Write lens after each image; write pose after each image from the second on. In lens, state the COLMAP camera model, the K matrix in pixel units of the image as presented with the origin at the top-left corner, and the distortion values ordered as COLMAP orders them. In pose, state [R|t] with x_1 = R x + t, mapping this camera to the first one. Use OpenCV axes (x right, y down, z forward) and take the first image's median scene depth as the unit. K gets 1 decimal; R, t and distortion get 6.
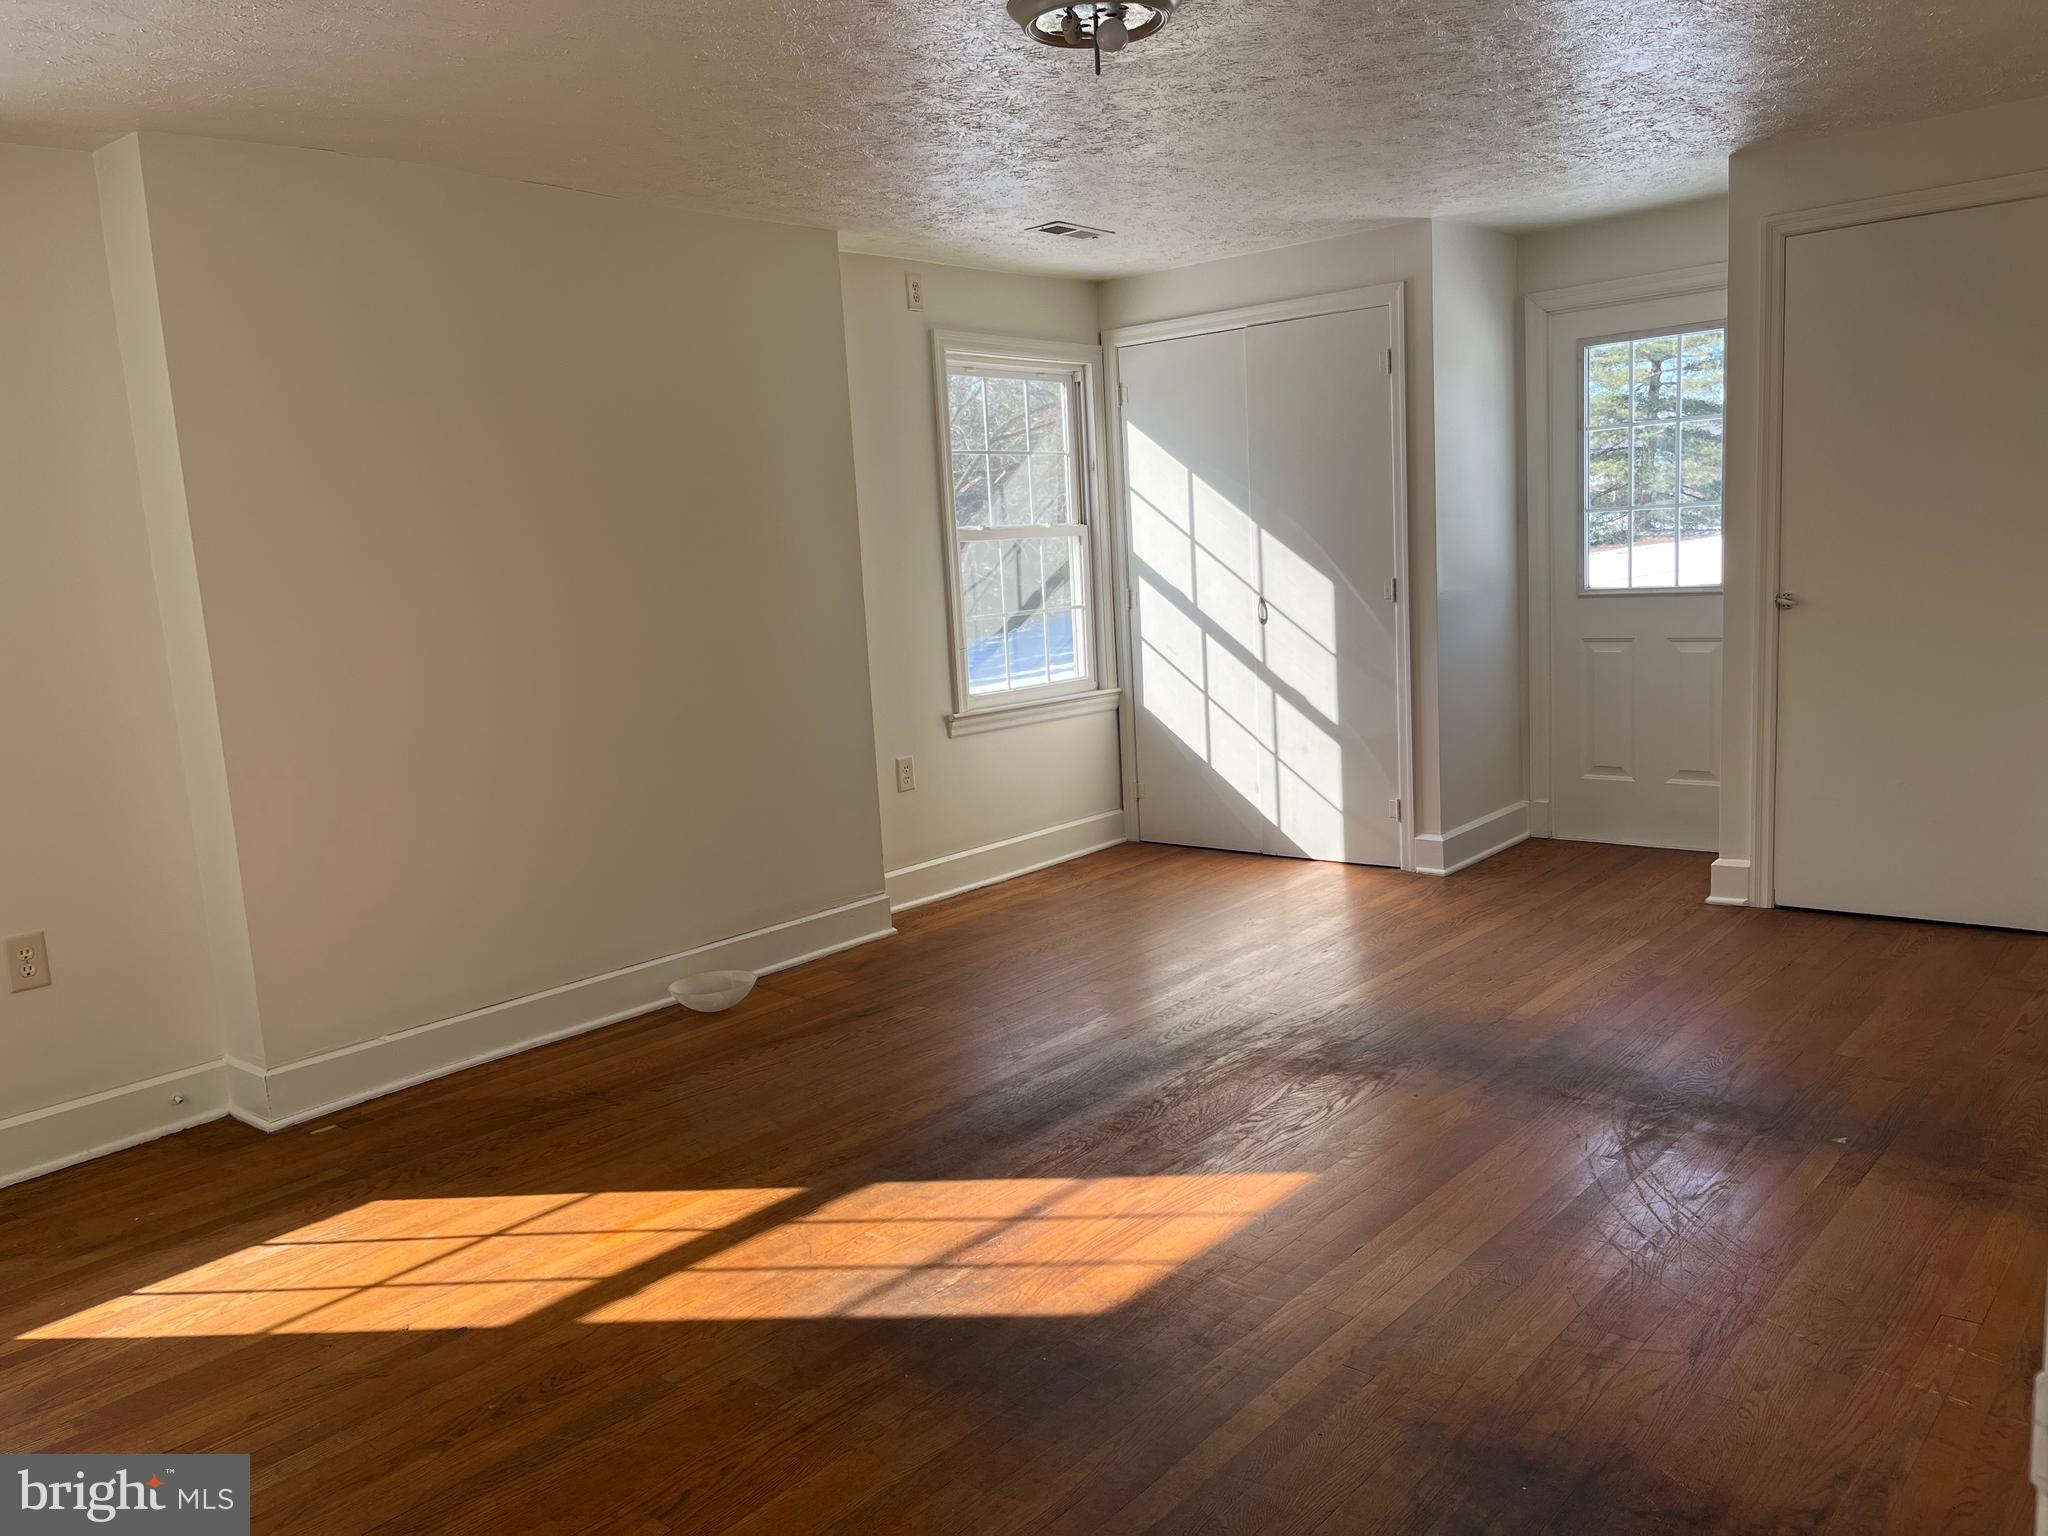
lens RADIAL K [[1541.1, 0, 1012.3], [0, 1541.1, 777.8], [0, 0, 1]] dist [0.078361, -0.093618]
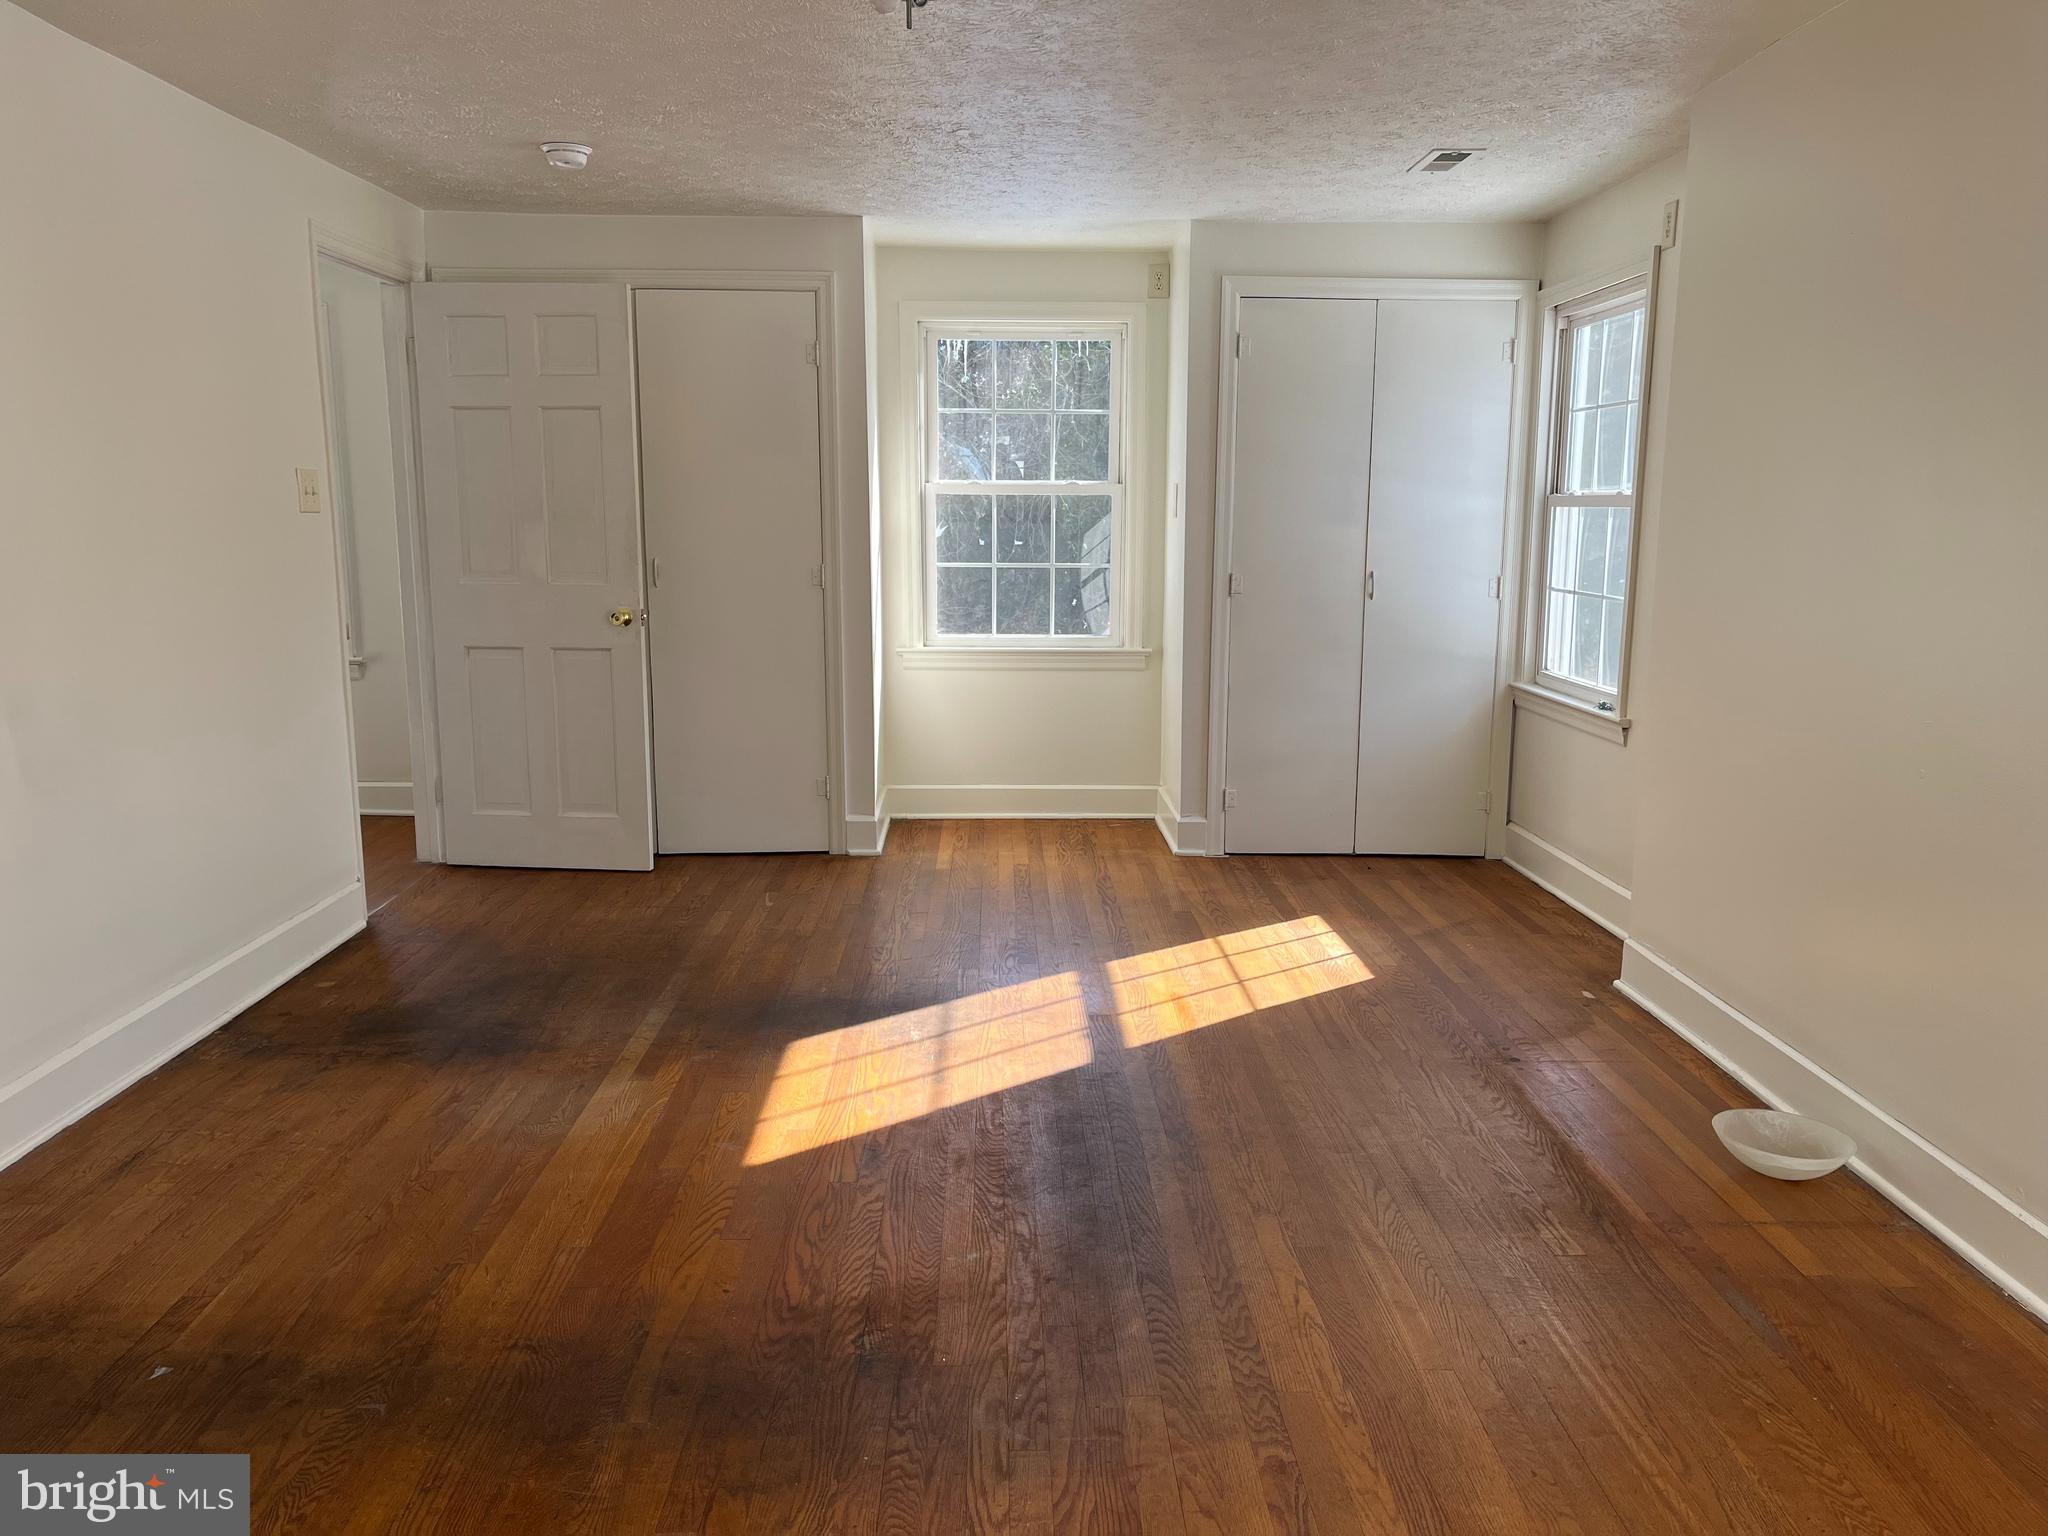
lens RADIAL K [[1541.1, 0, 1012.3], [0, 1541.1, 777.8], [0, 0, 1]] dist [0.078361, -0.093618]
pose [[-0.737864, 0.172813, -0.652452, 0.668705], [-0.061263, 0.945529, 0.319721, -0.299884], [0.672164, 0.275882, -0.687085, 1.711985]]
